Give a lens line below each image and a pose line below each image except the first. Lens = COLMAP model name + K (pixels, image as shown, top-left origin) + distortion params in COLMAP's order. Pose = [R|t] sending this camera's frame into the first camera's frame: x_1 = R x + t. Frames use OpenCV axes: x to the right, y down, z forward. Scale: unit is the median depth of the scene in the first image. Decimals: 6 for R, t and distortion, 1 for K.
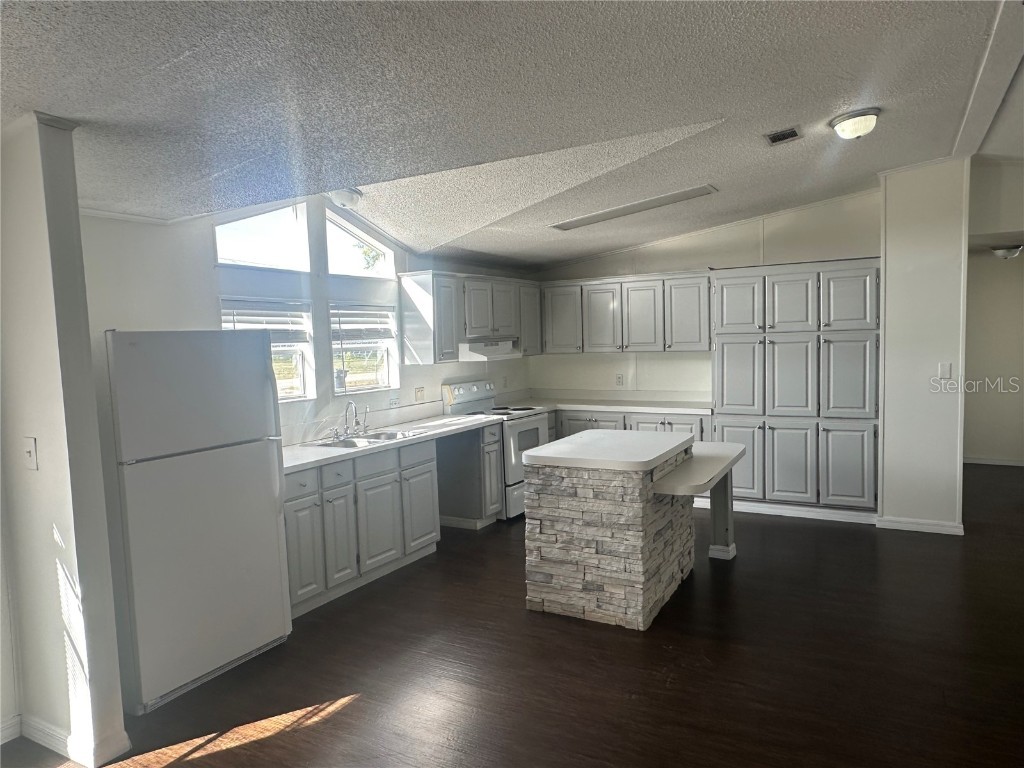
lens RADIAL K [[698.1, 0, 506.4], [0, 698.1, 386.2], [0, 0, 1]] dist [-0.000362, 0.001286]
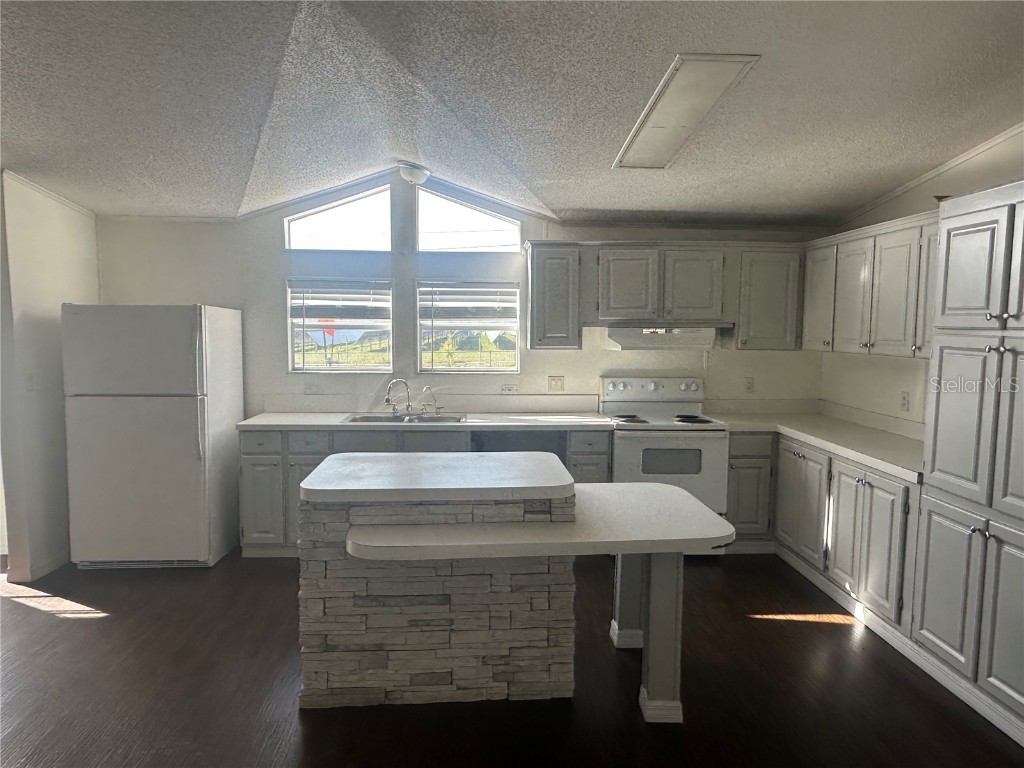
lens RADIAL K [[698.1, 0, 516.1], [0, 698.1, 392.6], [0, 0, 1]] dist [-0.000362, 0.001286]
pose [[0.541597, 0.116115, -0.832580, 0.612504], [-0.083212, 0.992955, 0.084352, -0.049910], [0.836509, 0.023596, 0.547444, 0.513728]]
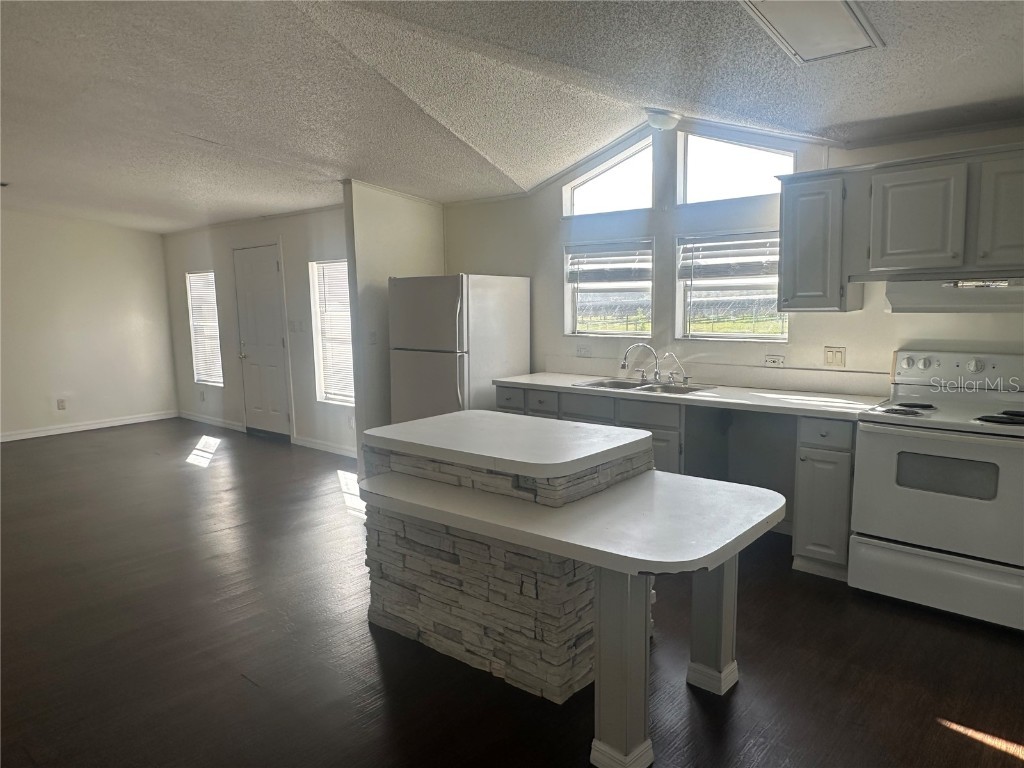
lens RADIAL K [[698.1, 0, 504.4], [0, 698.1, 393.4], [0, 0, 1]] dist [-0.000362, 0.001286]
pose [[-0.211240, 0.169913, -0.962552, 0.643253], [-0.044012, 0.982122, 0.183026, -0.067791], [0.976443, 0.081026, -0.199986, 0.879300]]
